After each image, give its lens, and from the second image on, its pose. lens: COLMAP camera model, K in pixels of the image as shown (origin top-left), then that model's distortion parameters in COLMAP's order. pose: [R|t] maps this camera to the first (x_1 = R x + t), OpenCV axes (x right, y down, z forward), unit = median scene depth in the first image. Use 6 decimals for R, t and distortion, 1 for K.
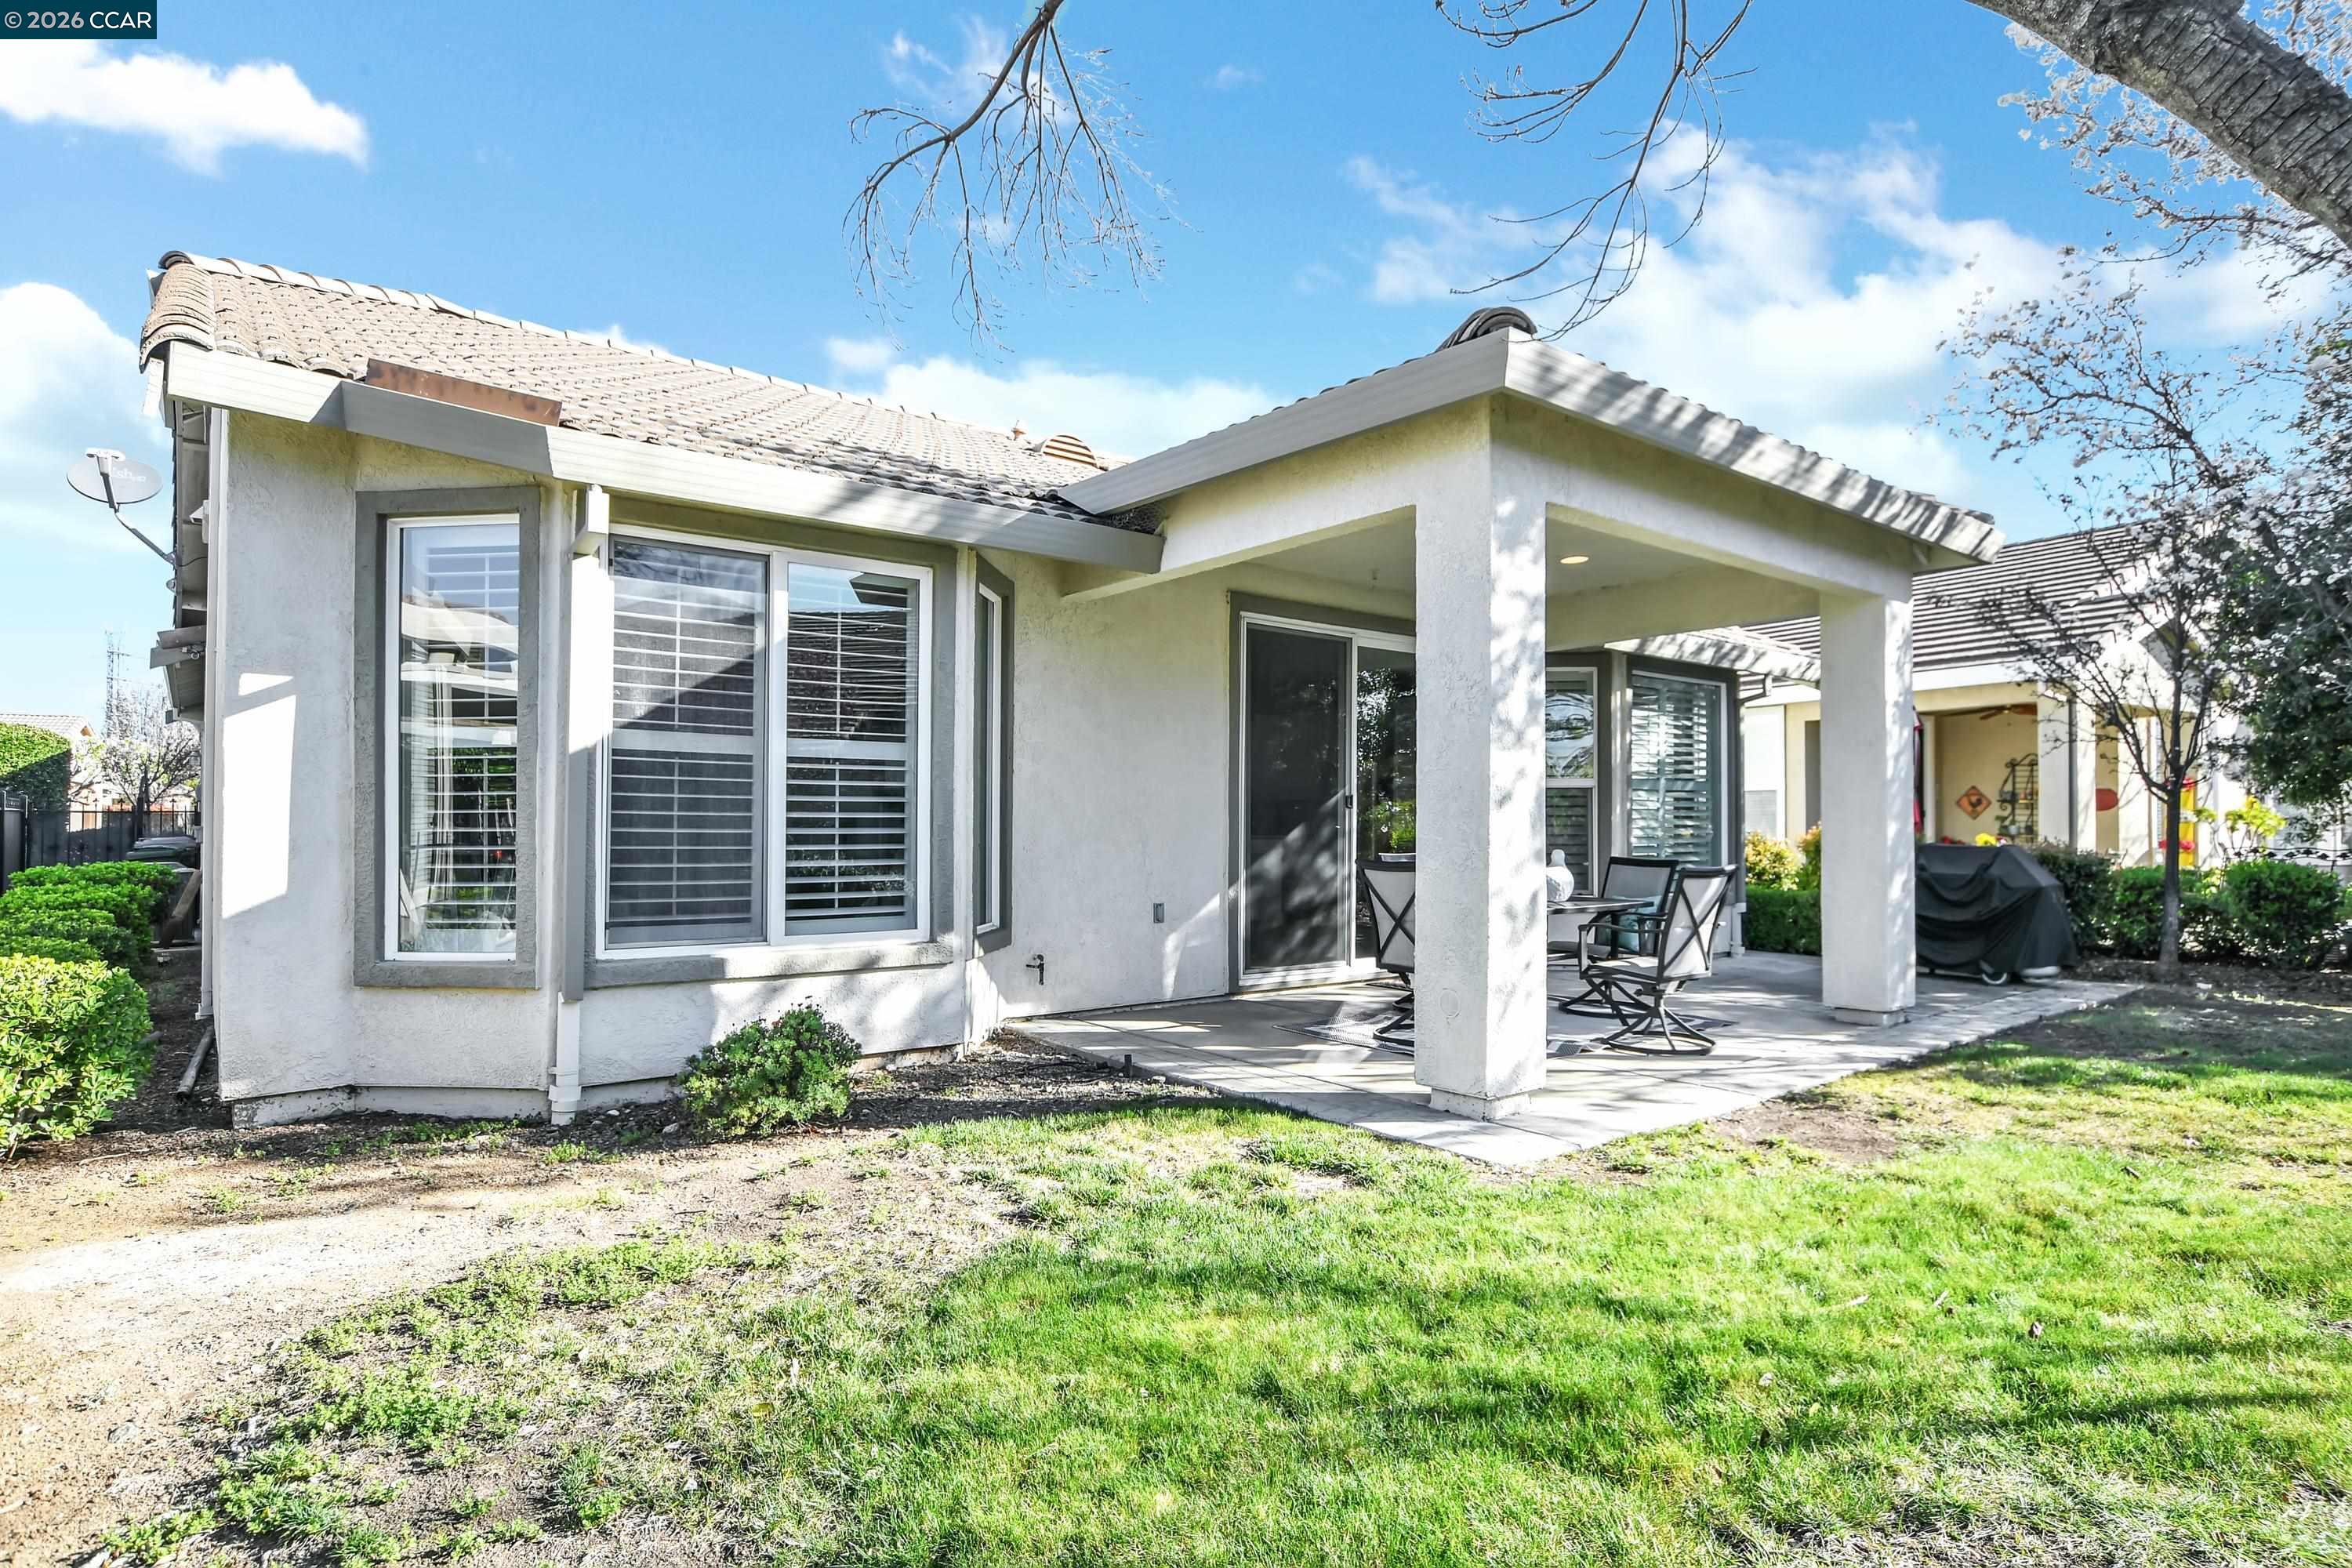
lens RADIAL K [[1256.2, 0, 1174.3], [0, 1256.2, 783.5], [0, 0, 1]] dist [-0.028561, 0.000327]
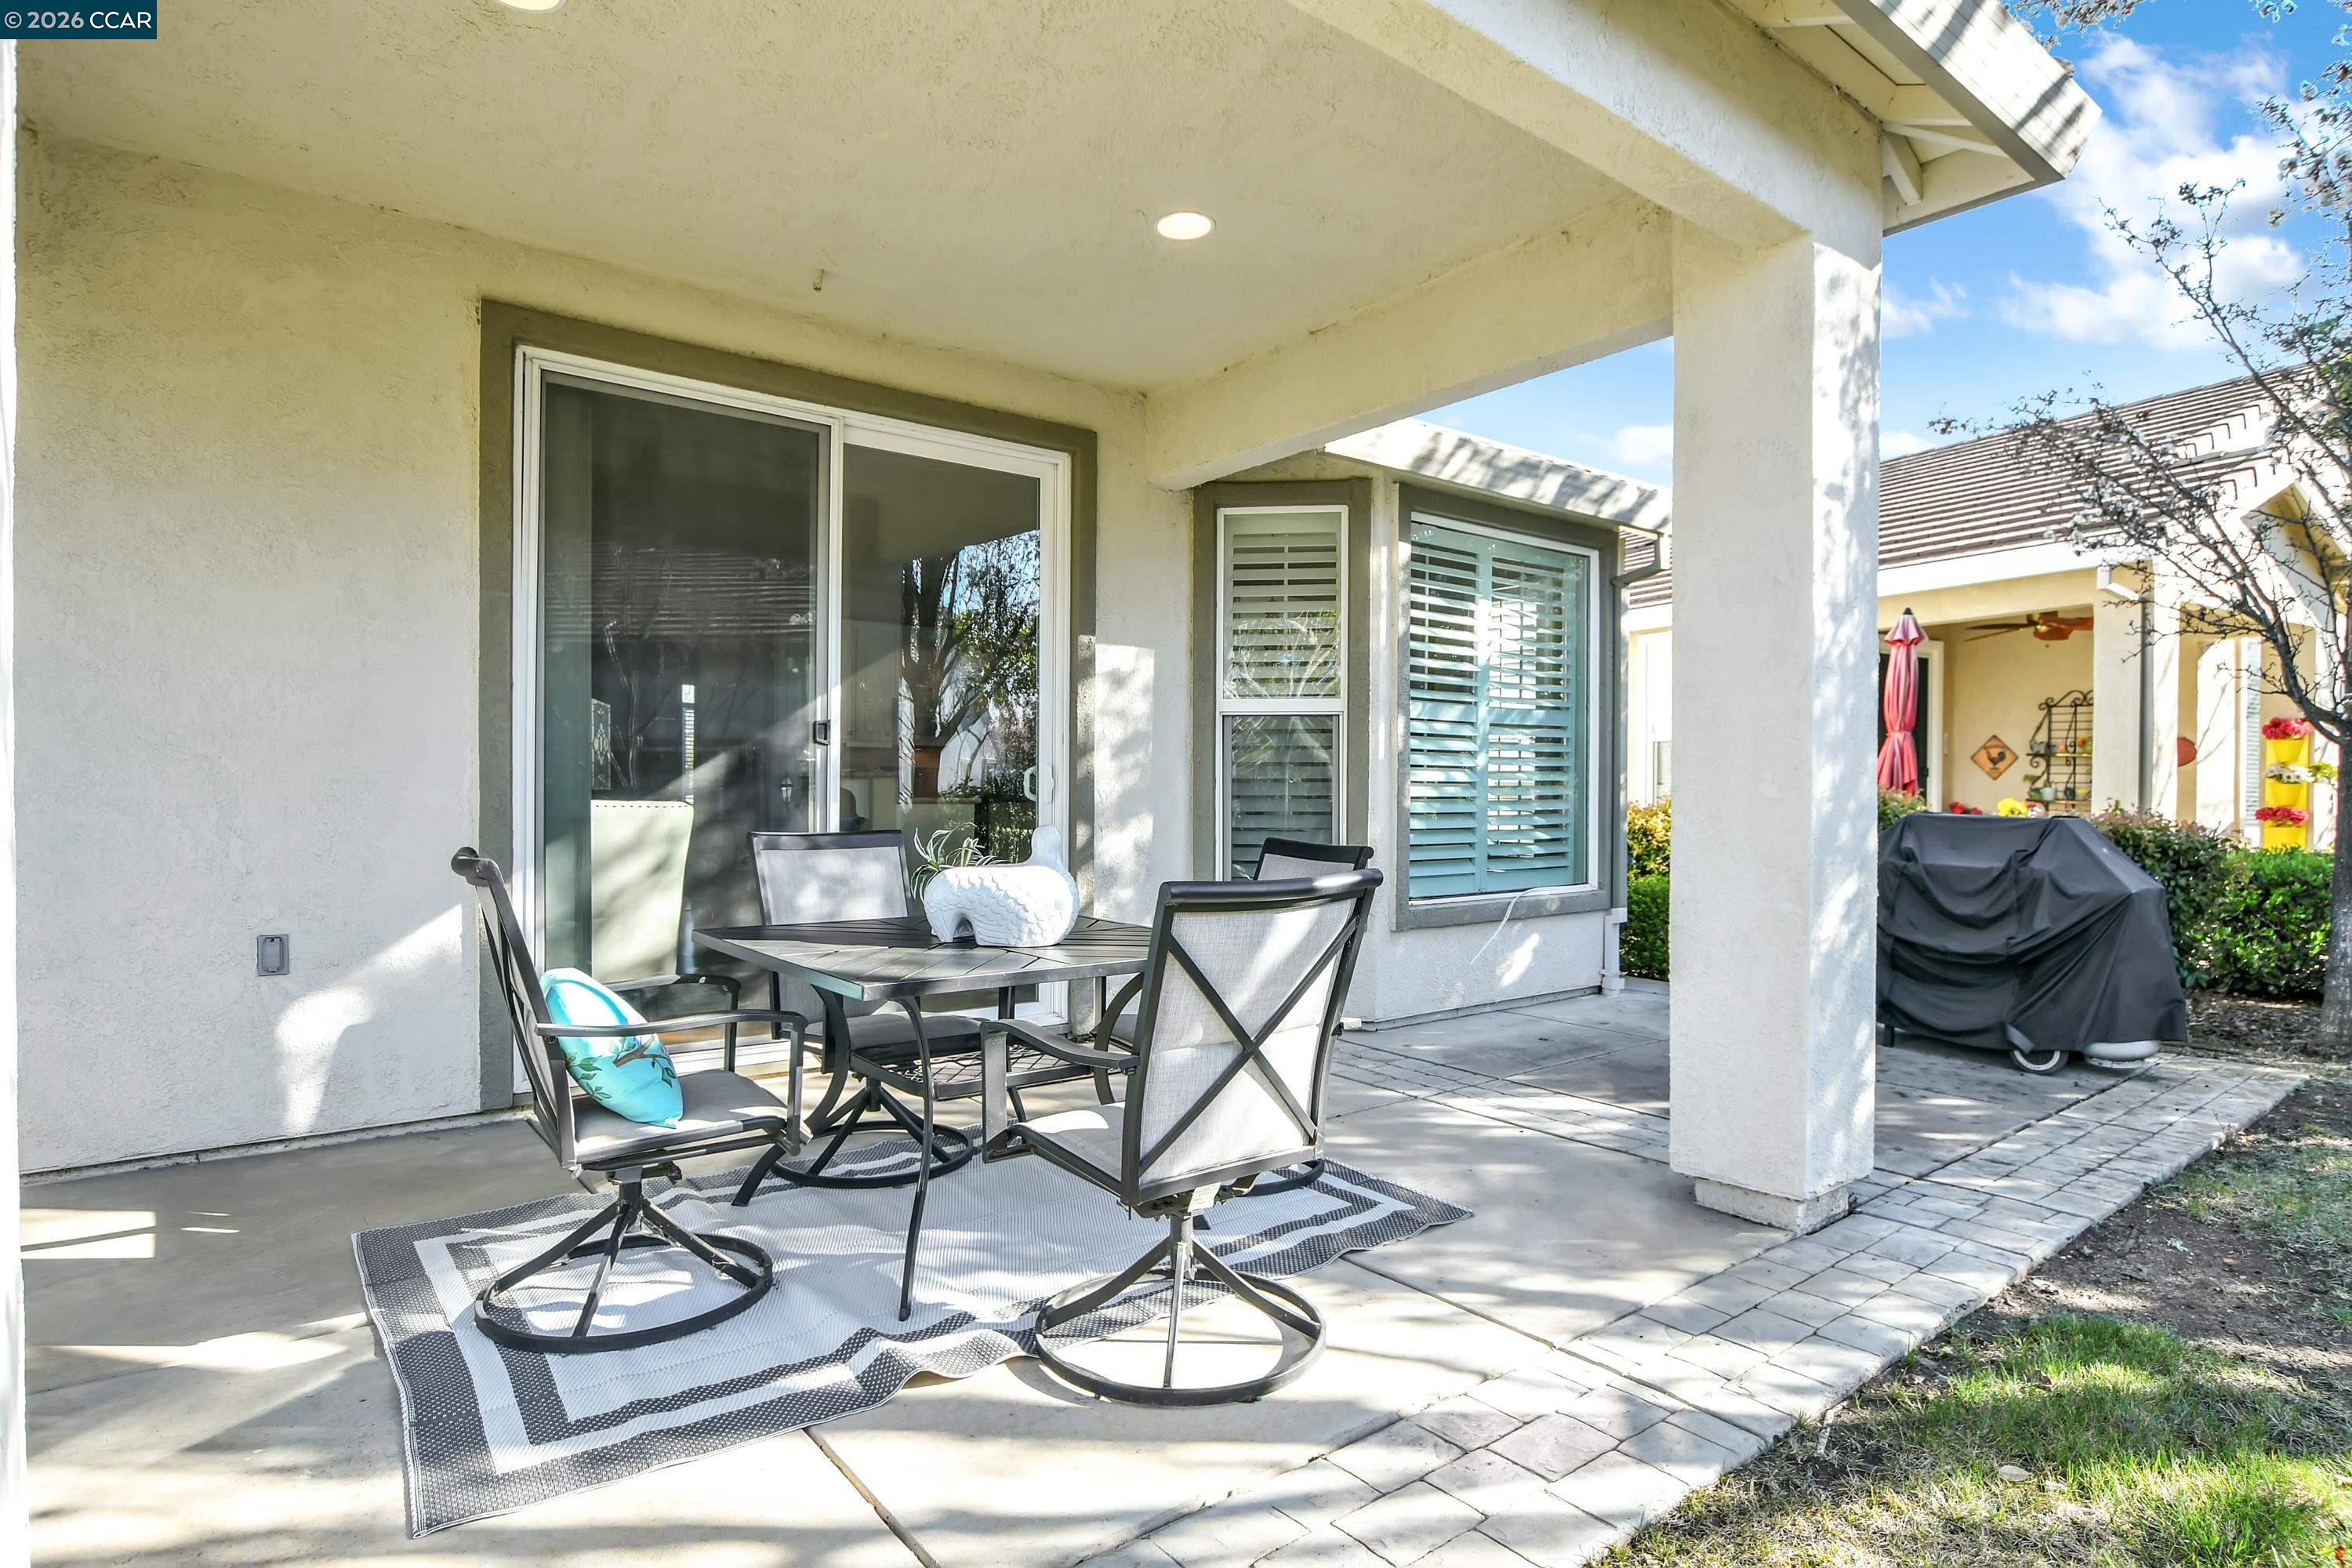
lens RADIAL K [[1256.2, 0, 1175.5], [0, 1256.2, 794.6], [0, 0, 1]] dist [-0.028561, 0.000327]
pose [[0.999975, 0.000280, -0.007060, 0.254350], [-0.000040, 0.999421, 0.034030, 0.019682], [0.007066, -0.034029, 0.999396, 0.405543]]
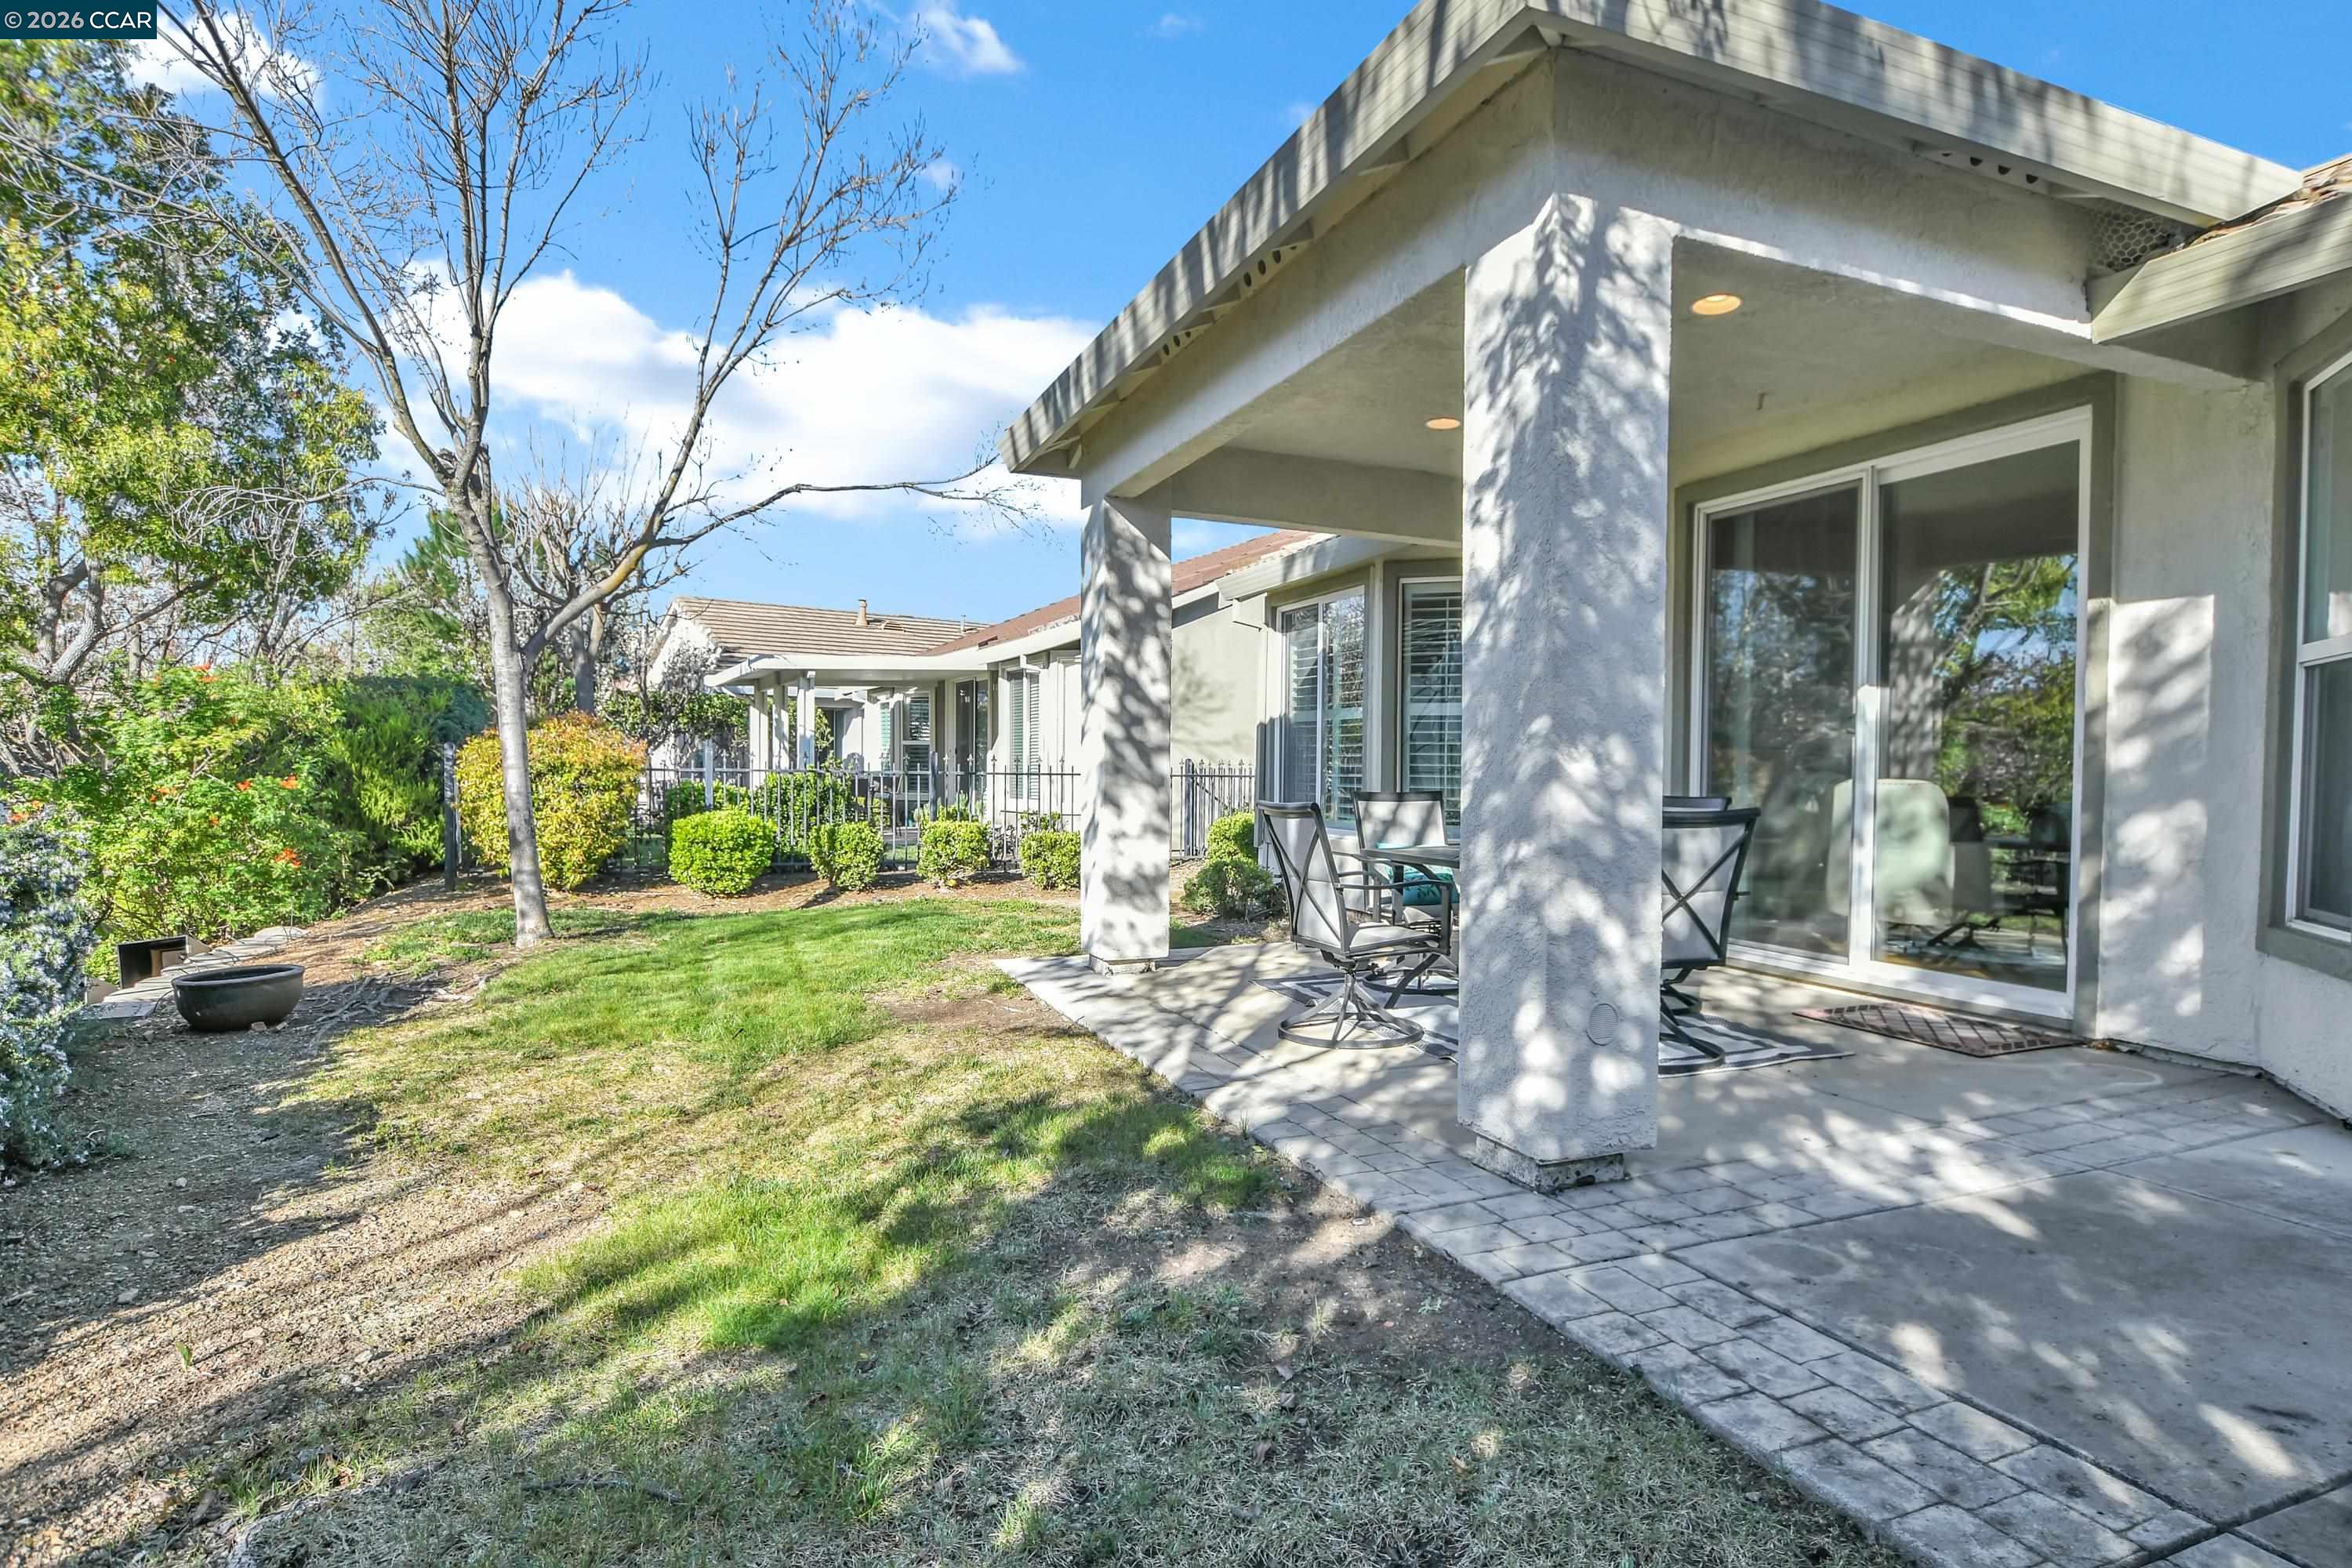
lens RADIAL K [[1256.2, 0, 1178.8], [0, 1256.2, 788.4], [0, 0, 1]] dist [-0.028561, 0.000327]
pose [[-0.296365, -0.001188, -0.955074, 0.755454], [0.009985, 0.999941, -0.004343, 0.040239], [0.955023, -0.010823, -0.296335, 0.738683]]
